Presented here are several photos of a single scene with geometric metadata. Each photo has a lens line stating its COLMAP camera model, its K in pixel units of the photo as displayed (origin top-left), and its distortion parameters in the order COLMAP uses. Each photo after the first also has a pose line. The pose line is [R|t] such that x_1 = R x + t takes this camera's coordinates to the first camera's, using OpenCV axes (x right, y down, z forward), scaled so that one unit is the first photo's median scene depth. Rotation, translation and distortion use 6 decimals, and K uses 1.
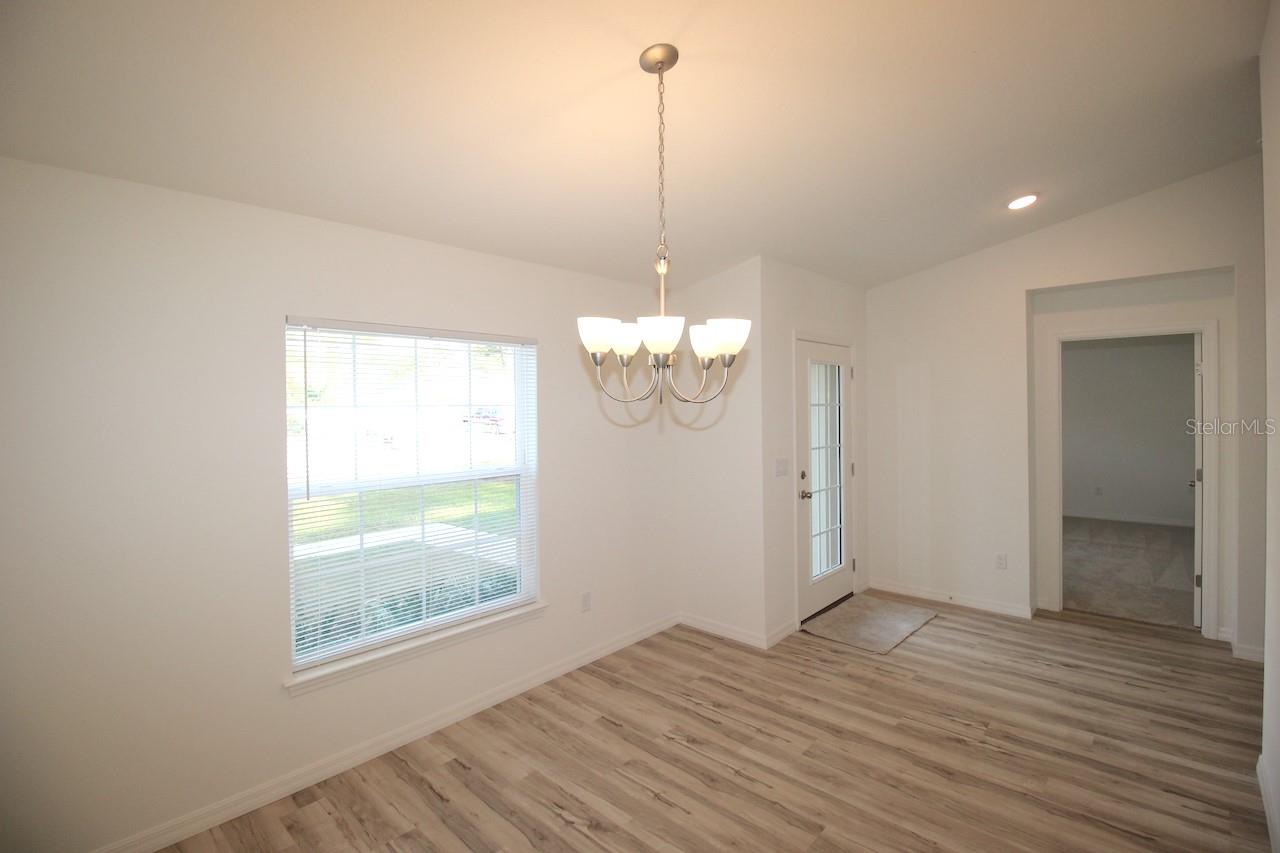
lens RADIAL K [[591.0, 0, 638.3], [0, 591.0, 413.2], [0, 0, 1]] dist [-0.000848, -0.012124]
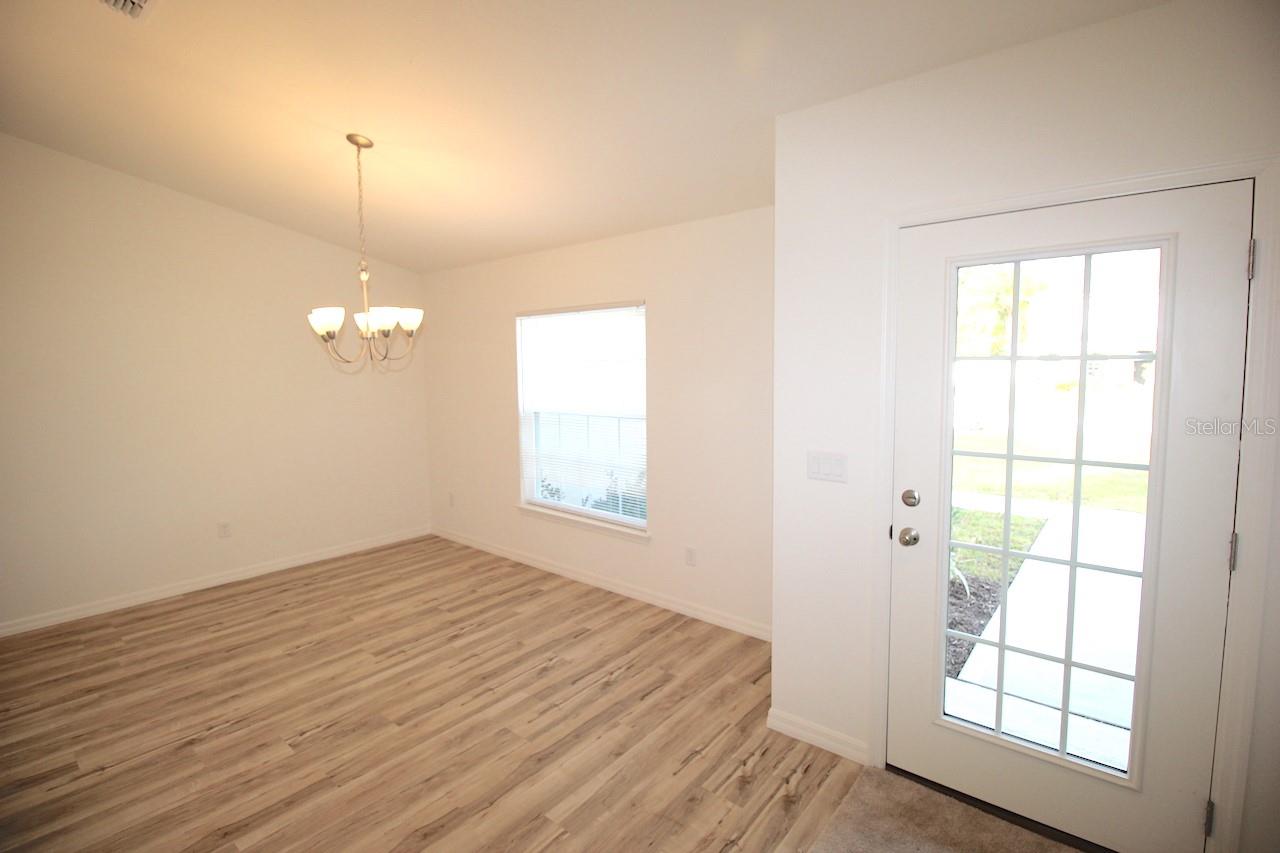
lens RADIAL K [[591.0, 0, 638.3], [0, 591.0, 413.2], [0, 0, 1]] dist [-0.000848, -0.012124]
pose [[0.052473, 0.092106, -0.994366, 1.074724], [-0.003304, 0.995748, 0.092059, -0.016235], [0.998617, -0.001545, 0.052554, 1.050434]]
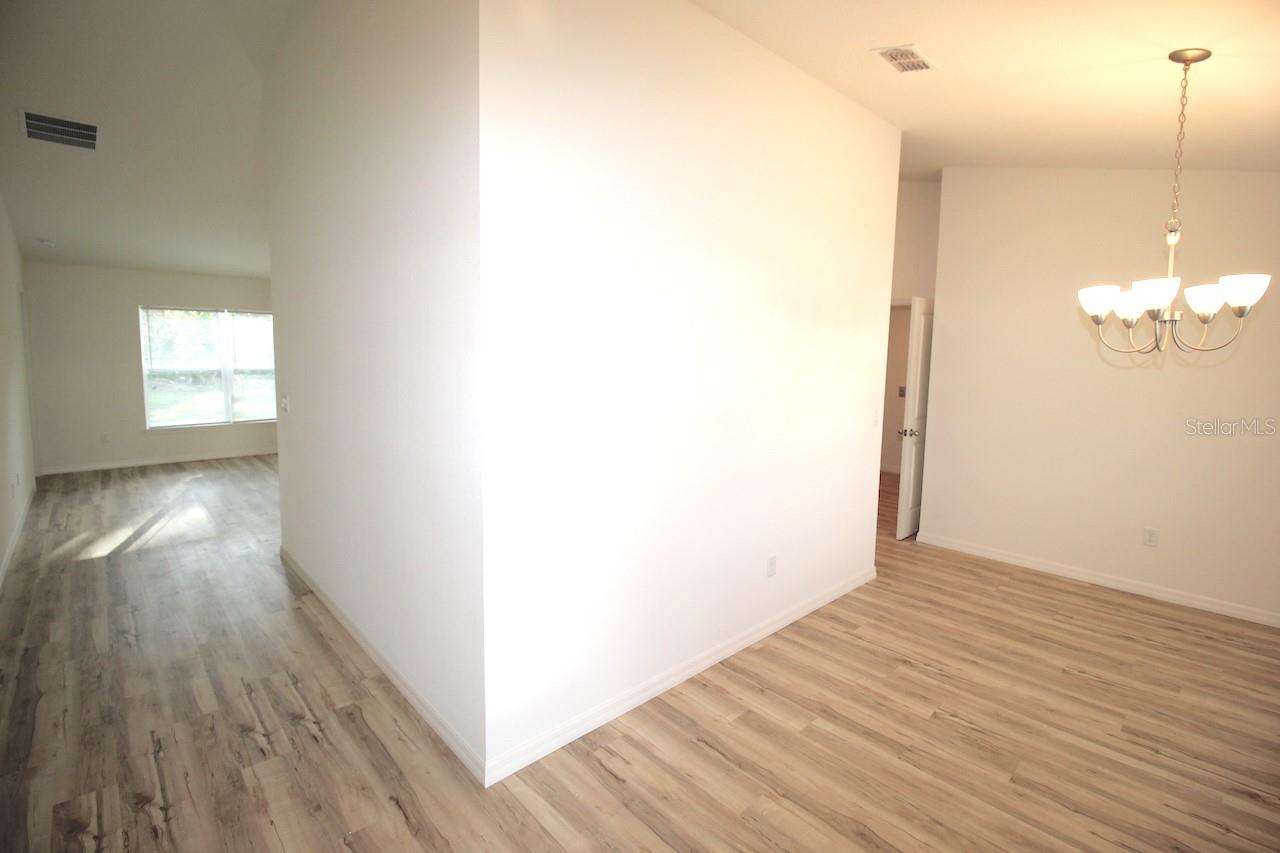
lens RADIAL K [[591.0, 0, 638.3], [0, 591.0, 413.2], [0, 0, 1]] dist [-0.000848, -0.012124]
pose [[-0.997200, -0.014217, 0.073417, 0.652548], [-0.005307, 0.992741, 0.120155, -0.019280], [-0.074592, 0.119429, -0.990037, 1.450187]]
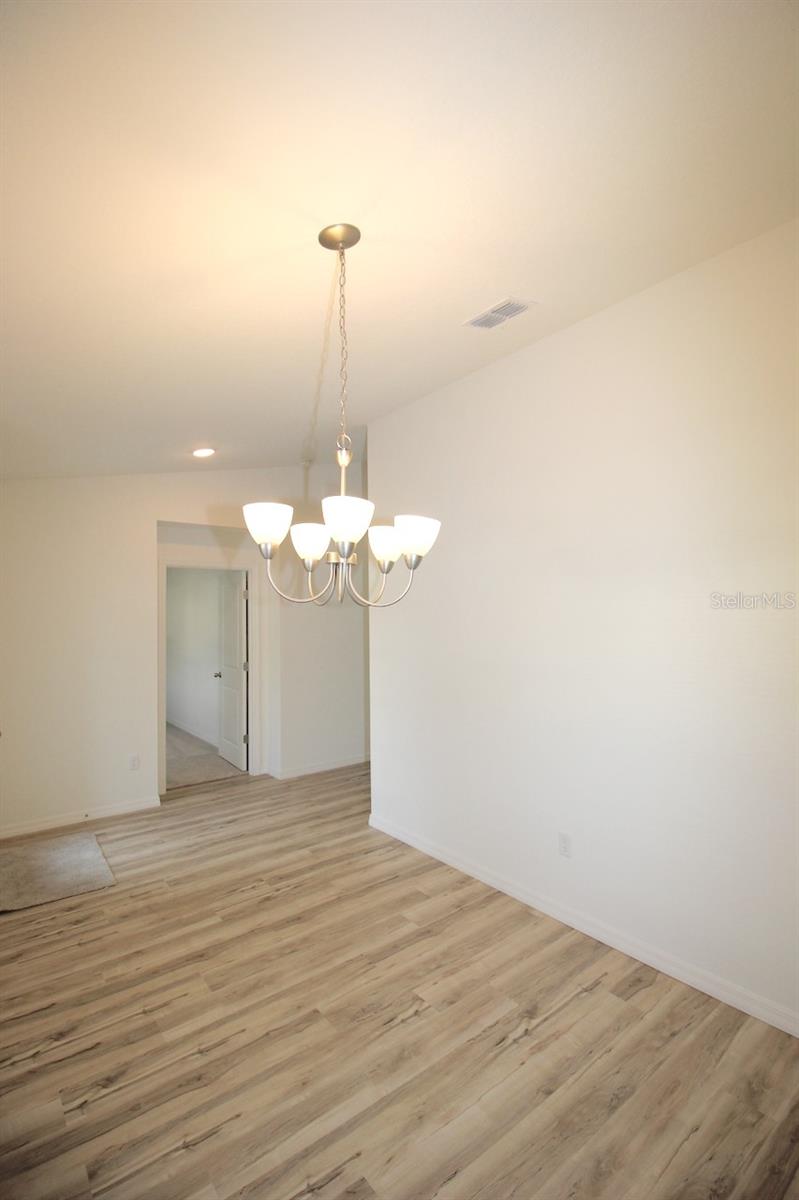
lens RADIAL K [[557.8, 0, 420.4], [0, 557.8, 594.9], [0, 0, 1]] dist [0.000737, -0.012455]
pose [[0.136246, 0.045725, 0.989619, -0.510625], [0.022789, 0.998525, -0.049274, 0.007300], [-0.990413, 0.029265, 0.135003, 0.487999]]
